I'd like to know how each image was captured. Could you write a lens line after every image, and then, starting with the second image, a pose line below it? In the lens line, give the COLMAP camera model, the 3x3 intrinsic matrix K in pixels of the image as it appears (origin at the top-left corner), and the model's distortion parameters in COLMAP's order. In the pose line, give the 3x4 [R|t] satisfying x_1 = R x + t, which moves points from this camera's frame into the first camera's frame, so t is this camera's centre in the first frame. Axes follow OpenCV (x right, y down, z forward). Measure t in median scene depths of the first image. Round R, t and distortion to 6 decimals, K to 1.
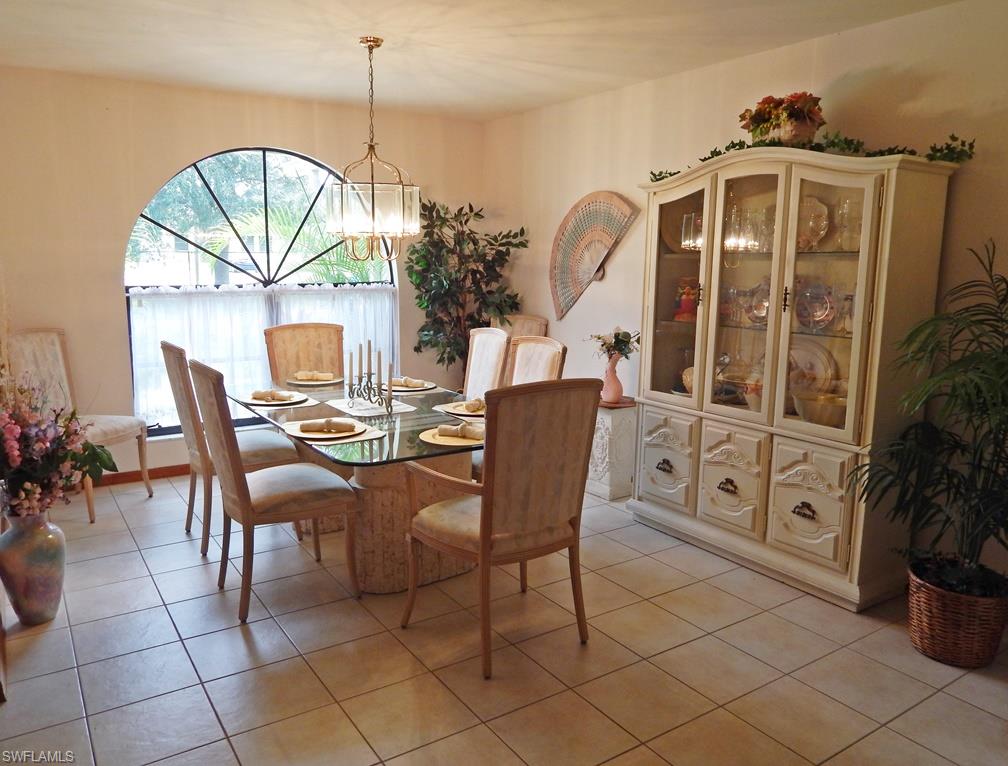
lens RADIAL K [[750.9, 0, 500.6], [0, 750.9, 383.6], [0, 0, 1]] dist [0.002395, 0.001273]
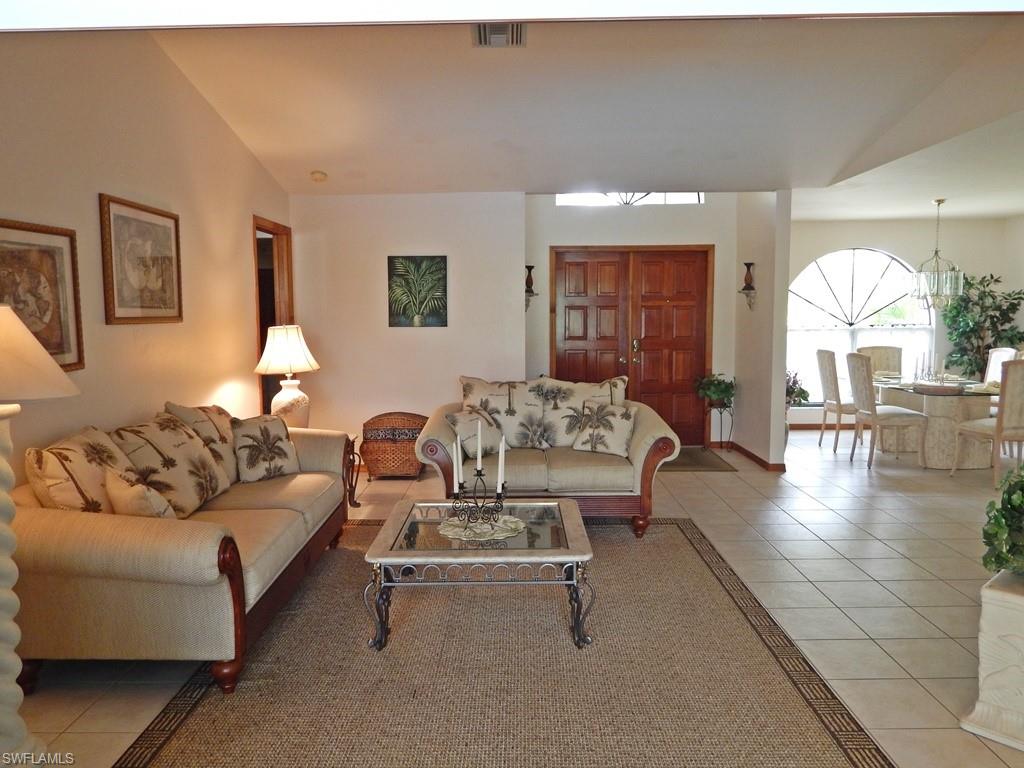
lens RADIAL K [[741.2, 0, 507.0], [0, 741.2, 381.3], [0, 0, 1]] dist [-0.006909, -0.003837]
pose [[0.824058, 0.035644, -0.565383, 0.005862], [-0.077876, 0.995671, -0.050735, 0.143007], [0.561128, 0.085839, 0.823266, -0.826942]]
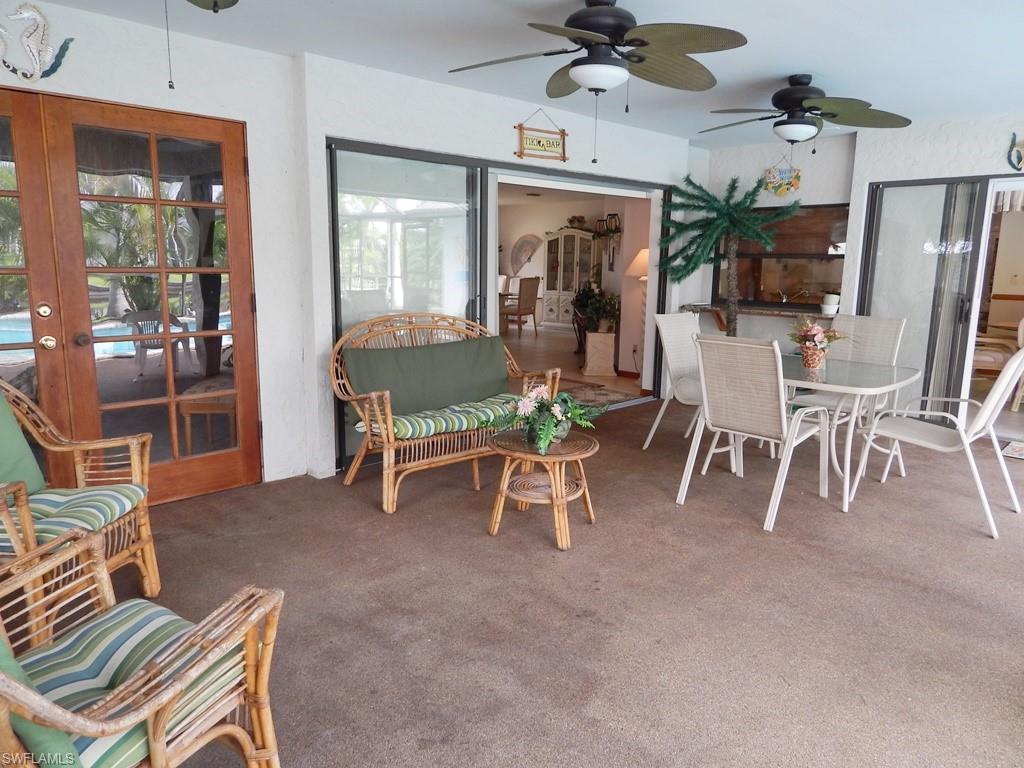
lens RADIAL K [[678.6, 0, 508.4], [0, 678.6, 382.0], [0, 0, 1]] dist [-0.002047, -0.003383]
pose [[0.985785, -0.026454, 0.165914, -0.408872], [0.024794, 0.999620, 0.012068, 0.305978], [-0.166170, -0.007783, 0.986066, -1.678056]]
